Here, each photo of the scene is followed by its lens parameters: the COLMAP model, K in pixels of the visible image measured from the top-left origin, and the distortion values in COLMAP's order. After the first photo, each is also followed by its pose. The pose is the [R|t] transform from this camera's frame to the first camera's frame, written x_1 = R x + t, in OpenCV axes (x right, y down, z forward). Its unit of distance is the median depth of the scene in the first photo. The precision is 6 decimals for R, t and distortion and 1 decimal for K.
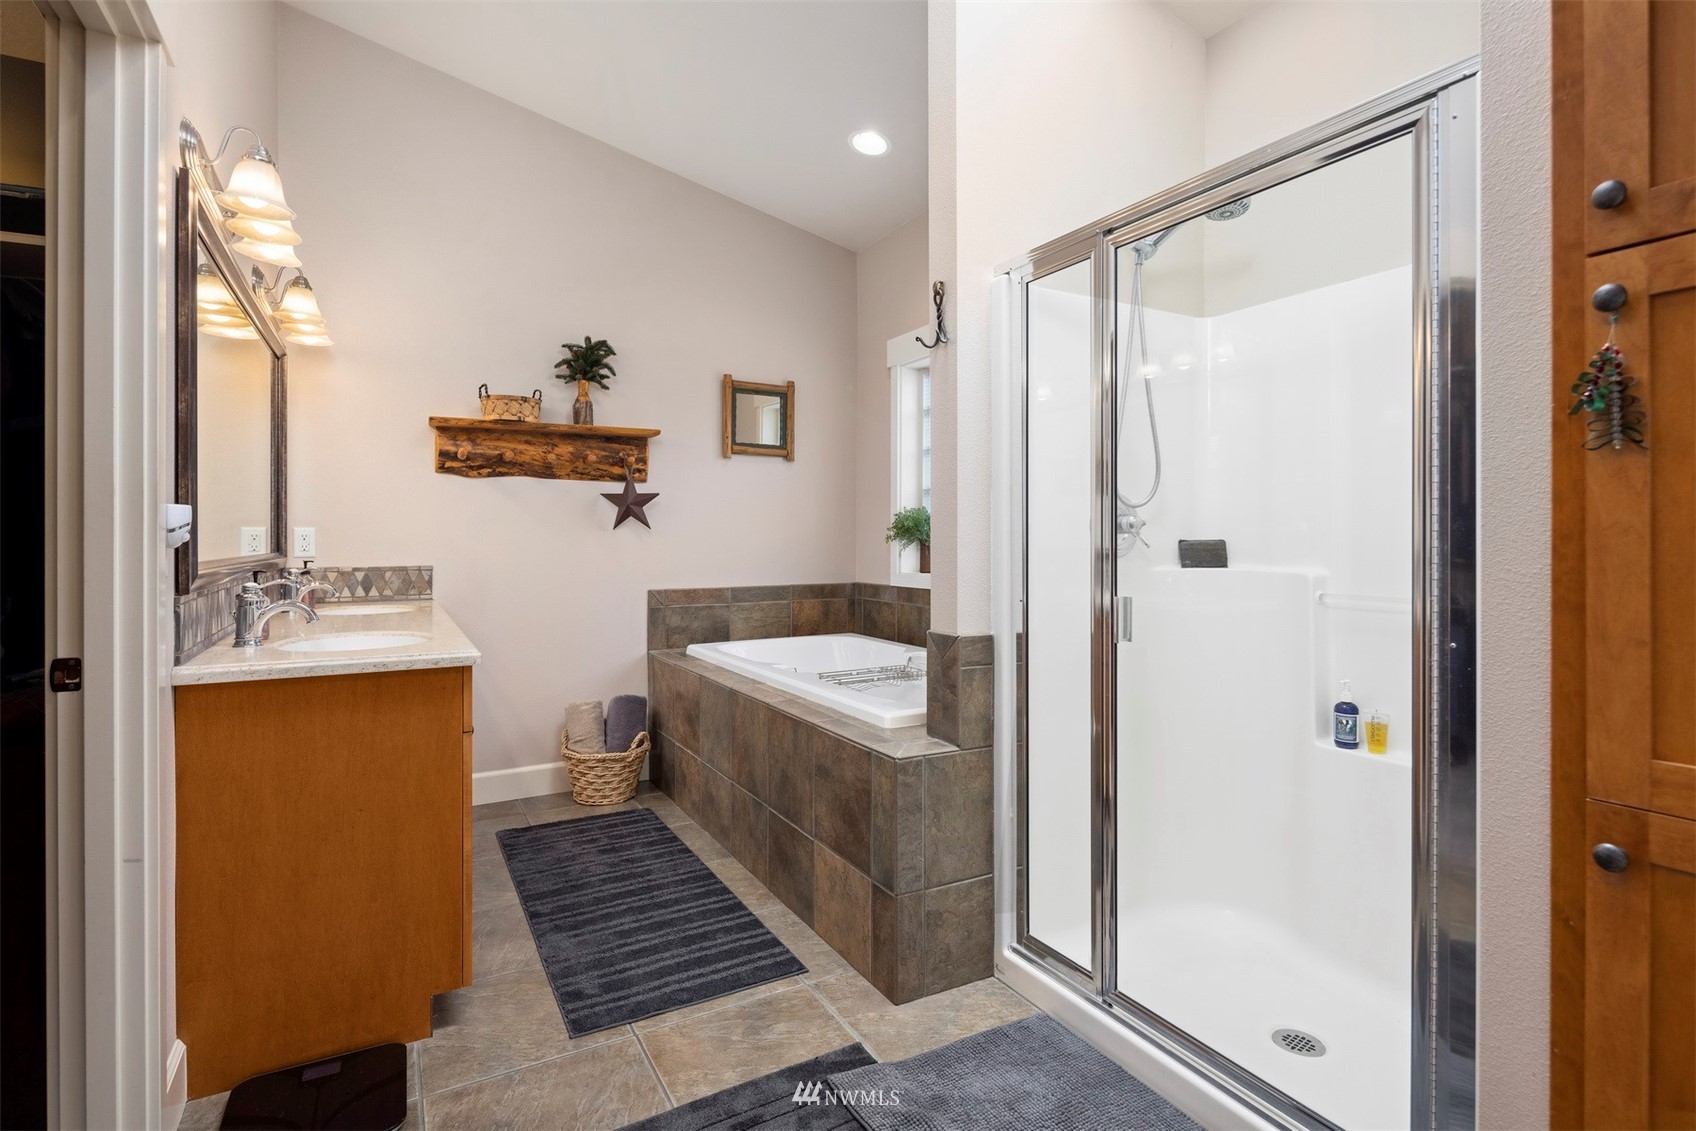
lens RADIAL K [[822.4, 0, 850.6], [0, 822.4, 543.7], [0, 0, 1]] dist [0.007827, -0.006549]
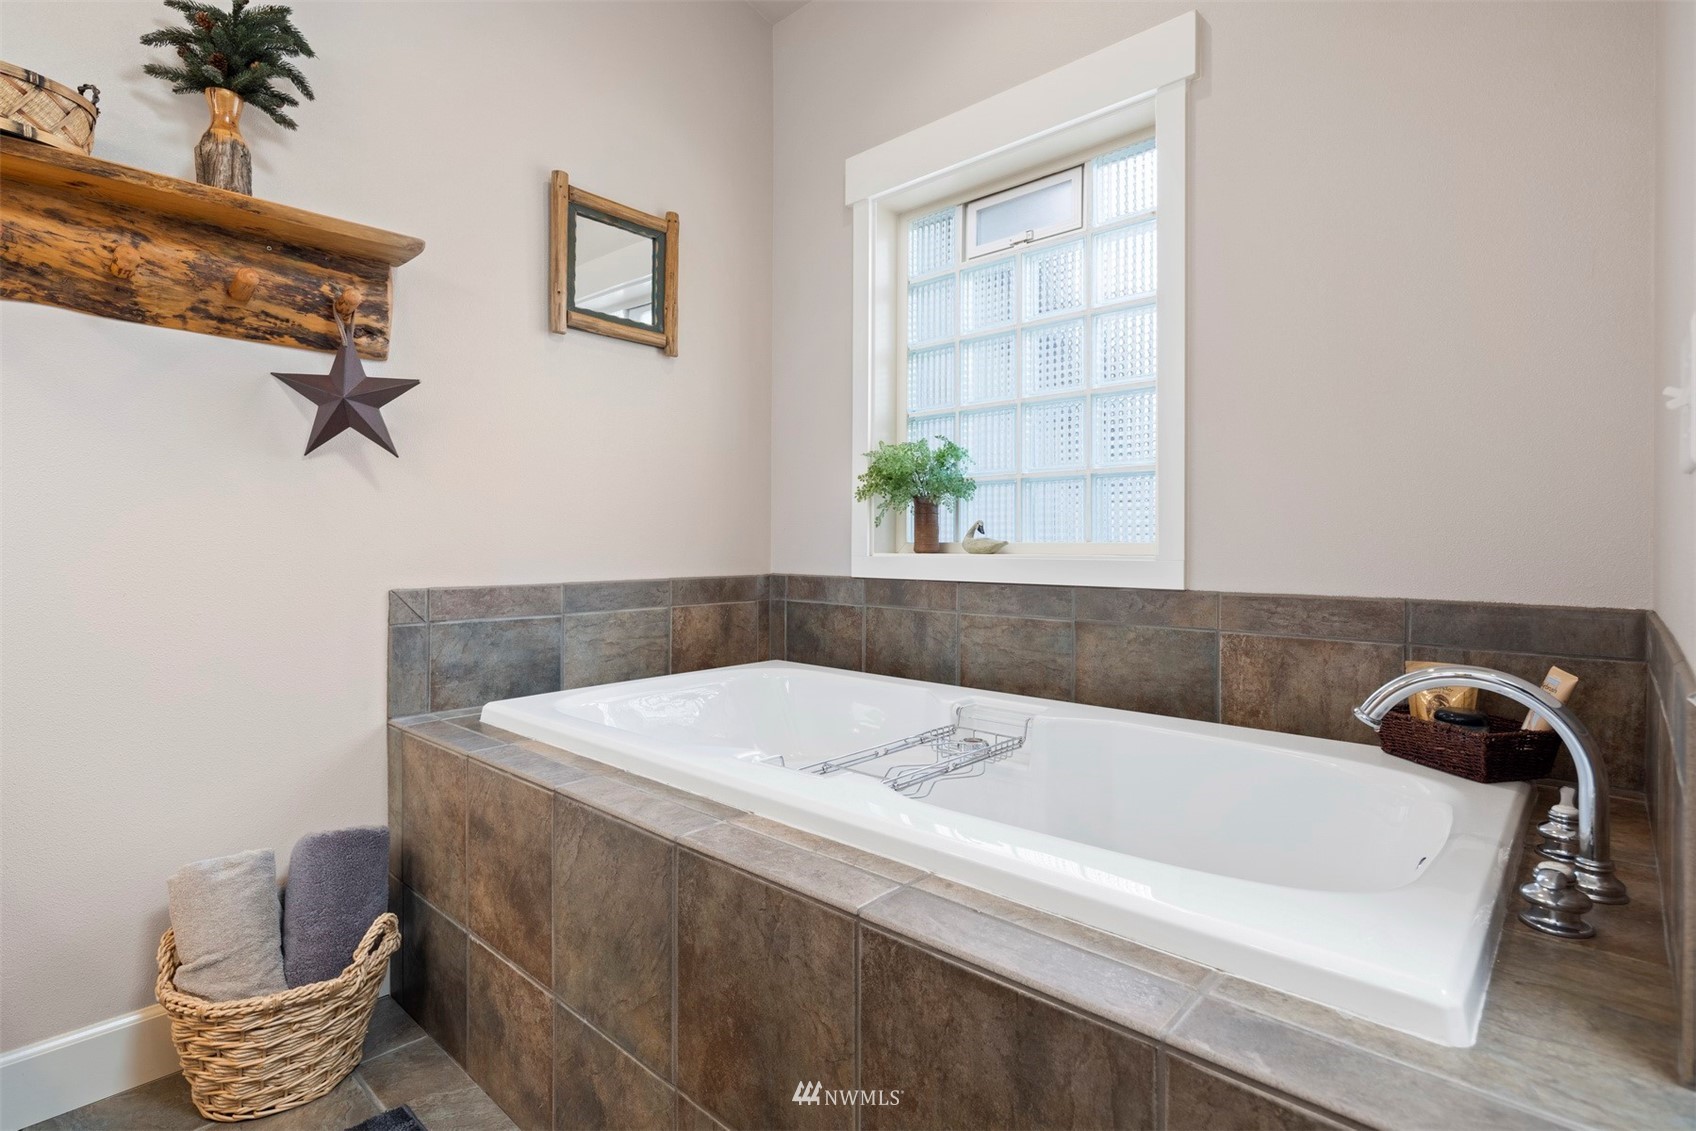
lens RADIAL K [[822.4, 0, 850.0], [0, 822.4, 544.0], [0, 0, 1]] dist [0.007827, -0.006549]
pose [[0.950731, 0.002426, 0.310007, -0.145417], [-0.001059, 0.999989, -0.004577, 0.032612], [-0.310015, 0.004024, 0.950723, 0.482481]]
